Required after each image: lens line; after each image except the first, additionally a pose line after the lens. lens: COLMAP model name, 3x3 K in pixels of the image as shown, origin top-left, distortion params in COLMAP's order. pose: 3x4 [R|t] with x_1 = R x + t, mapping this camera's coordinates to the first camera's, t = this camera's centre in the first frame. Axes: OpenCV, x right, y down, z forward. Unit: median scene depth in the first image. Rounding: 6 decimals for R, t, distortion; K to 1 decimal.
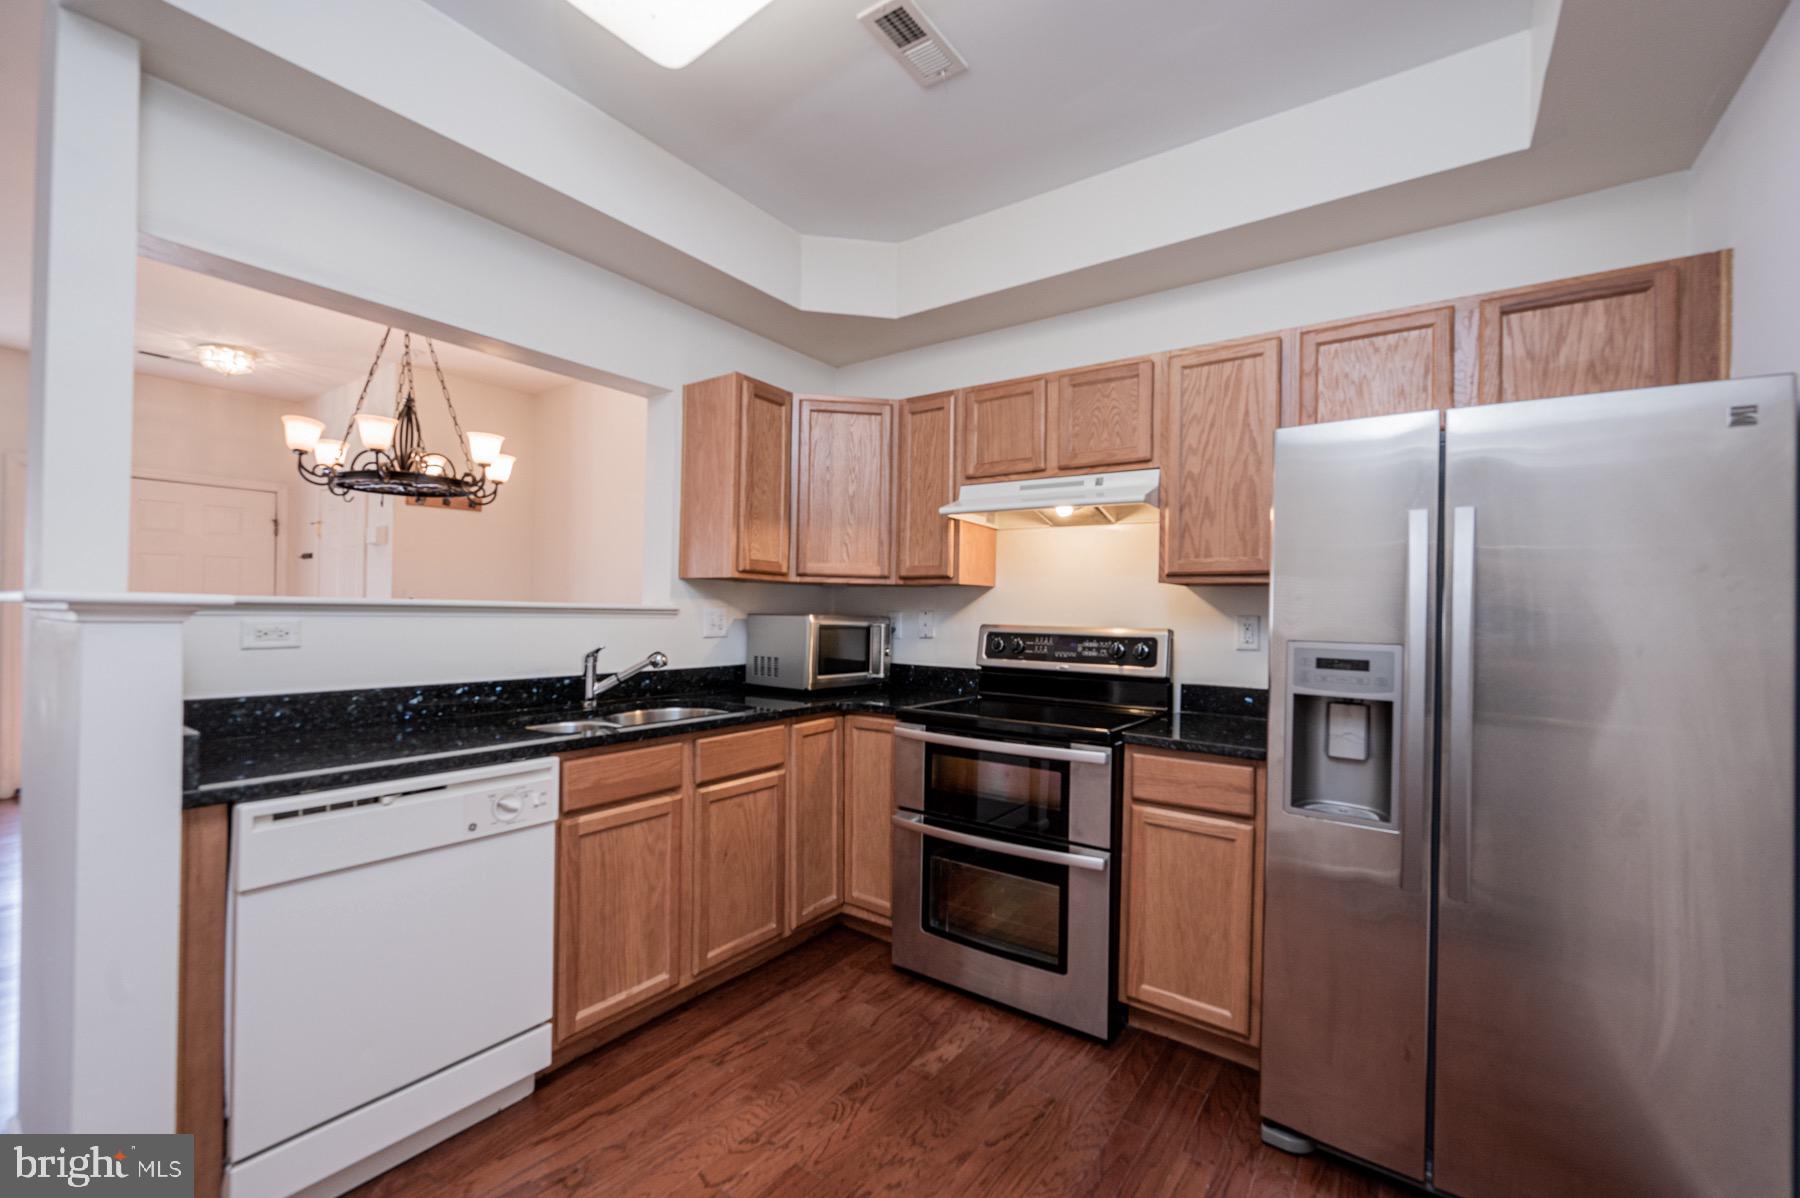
lens RADIAL K [[725.7, 0, 903.0], [0, 725.7, 603.6], [0, 0, 1]] dist [-0.005112, -0.000264]
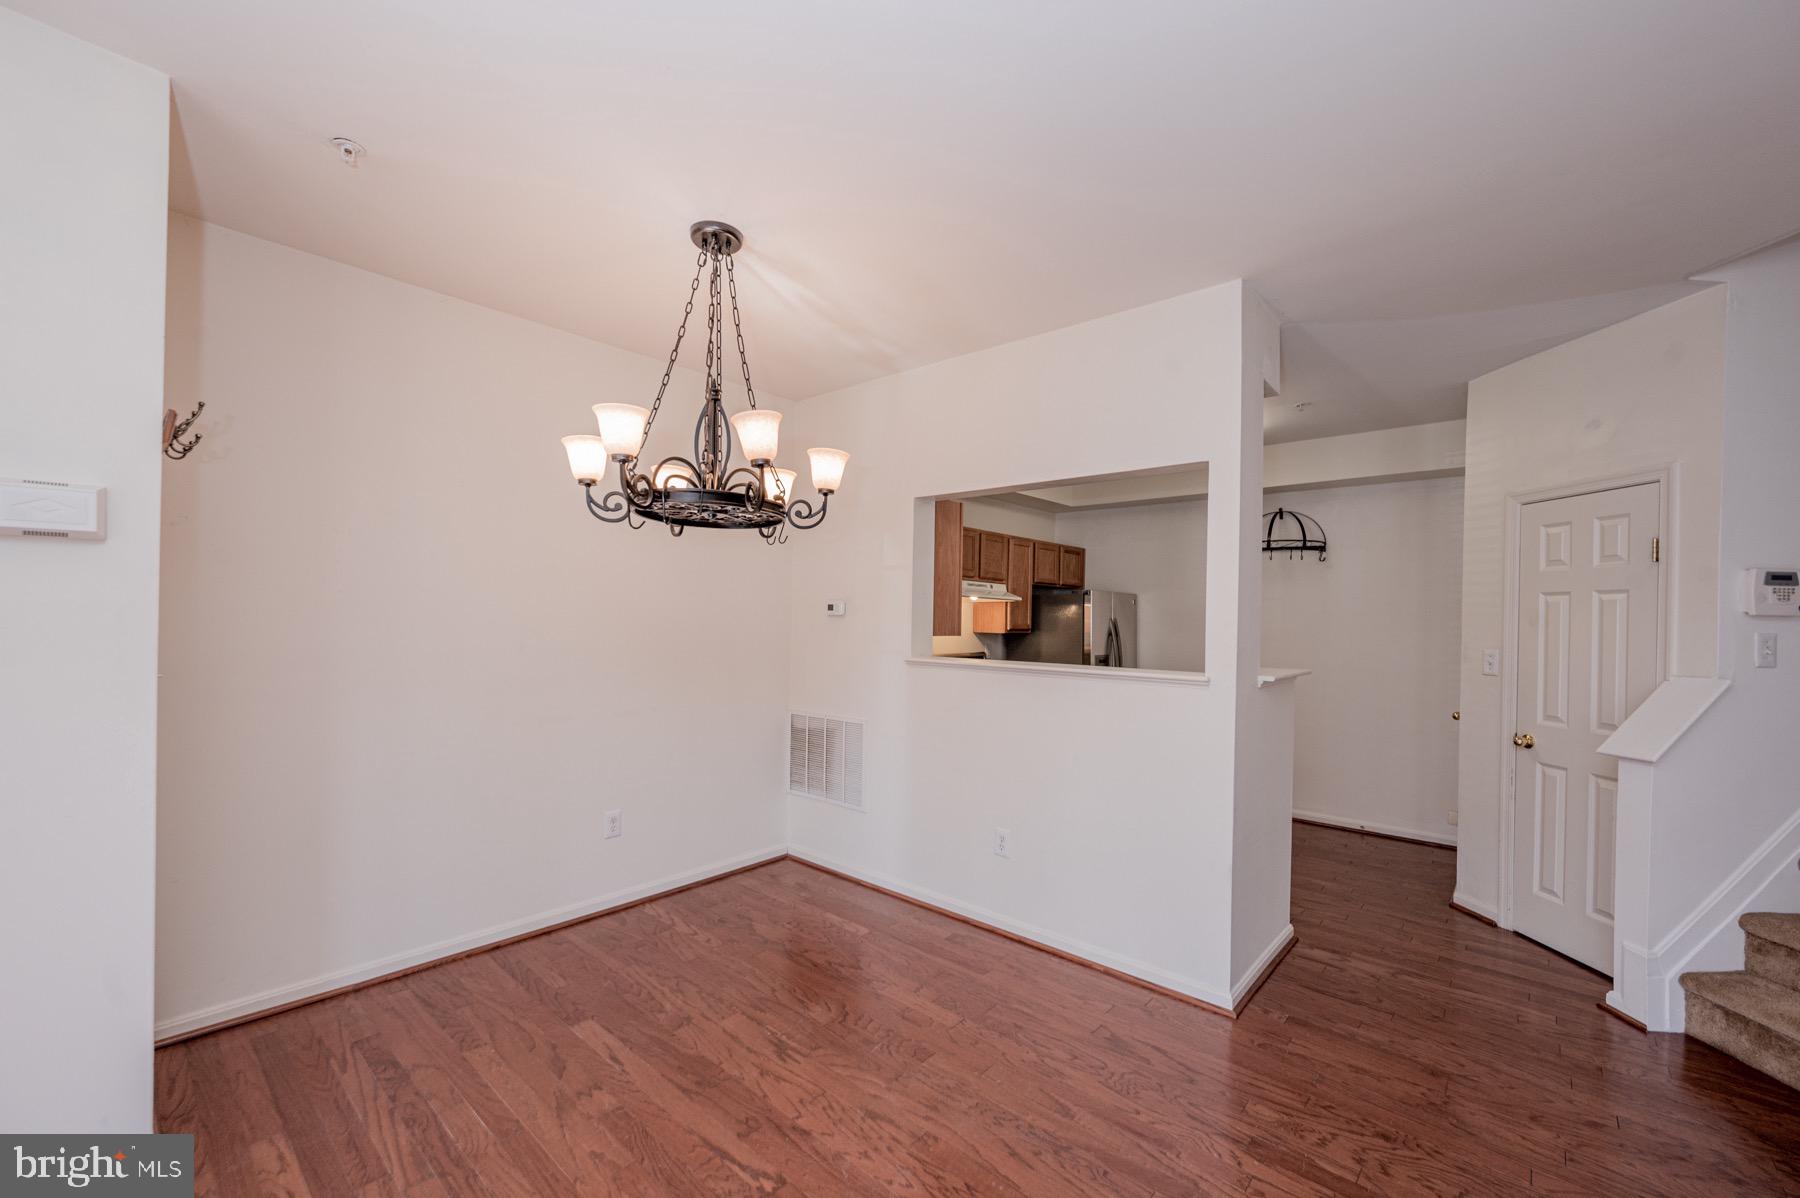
lens RADIAL K [[723.9, 0, 906.7], [0, 723.9, 615.0], [0, 0, 1]] dist [-0.000889, 0.000010]
pose [[0.097346, -0.013228, 0.995163, -1.914518], [-0.023627, 0.999599, 0.015598, -0.110839], [-0.994970, -0.025031, 0.096994, 1.040886]]
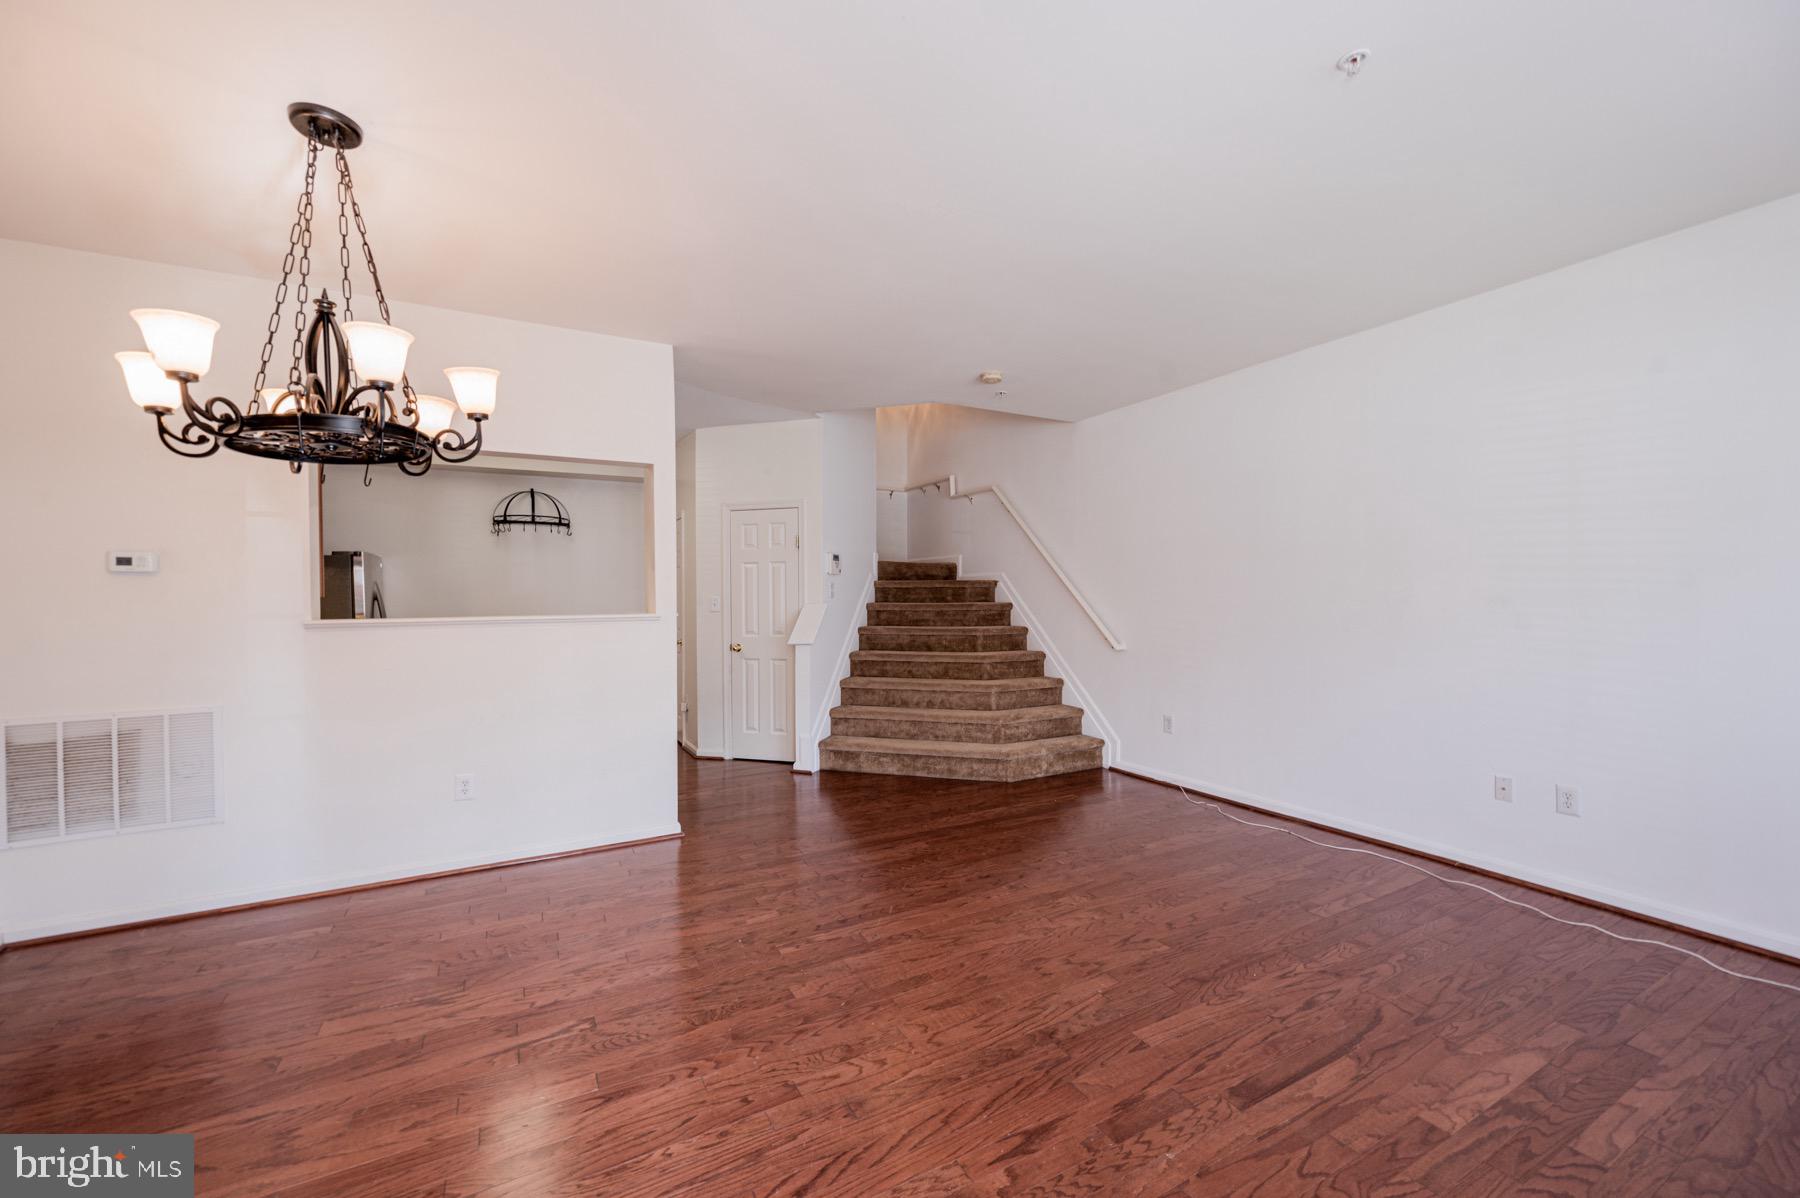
lens RADIAL K [[708.2, 0, 904.0], [0, 708.2, 602.0], [0, 0, 1]] dist [-0.000044, 0.000086]
pose [[-0.903320, -0.014017, 0.428738, -1.934983], [-0.011117, 0.999895, 0.009268, -0.056673], [-0.428823, 0.003606, -0.903382, 1.869772]]
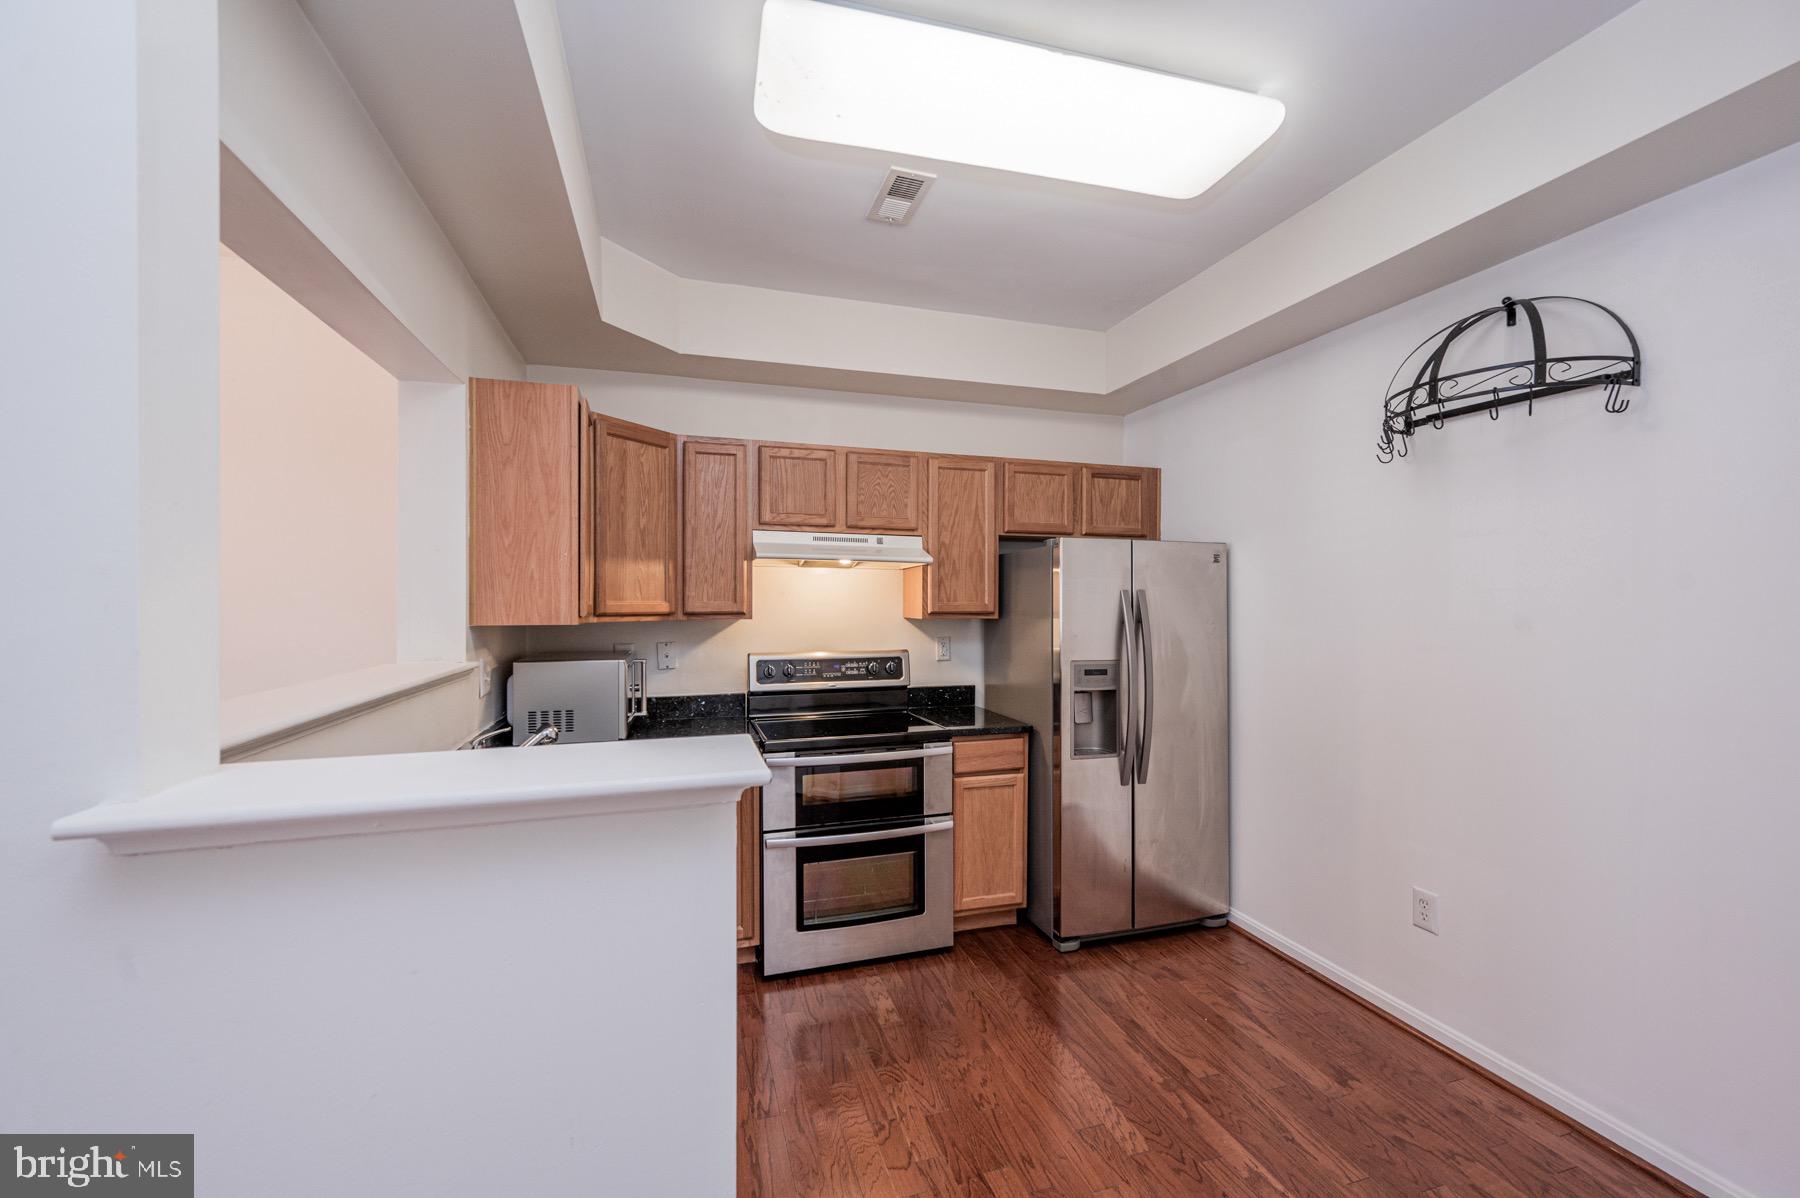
lens RADIAL K [[717.9, 0, 900.0], [0, 717.9, 599.0], [0, 0, 1]] dist [-0.001772, -0.000133]
pose [[0.605632, -0.017975, 0.795542, -0.734307], [0.002421, 0.999782, 0.020746, -0.090815], [-0.795741, -0.010639, 0.605544, 0.191024]]
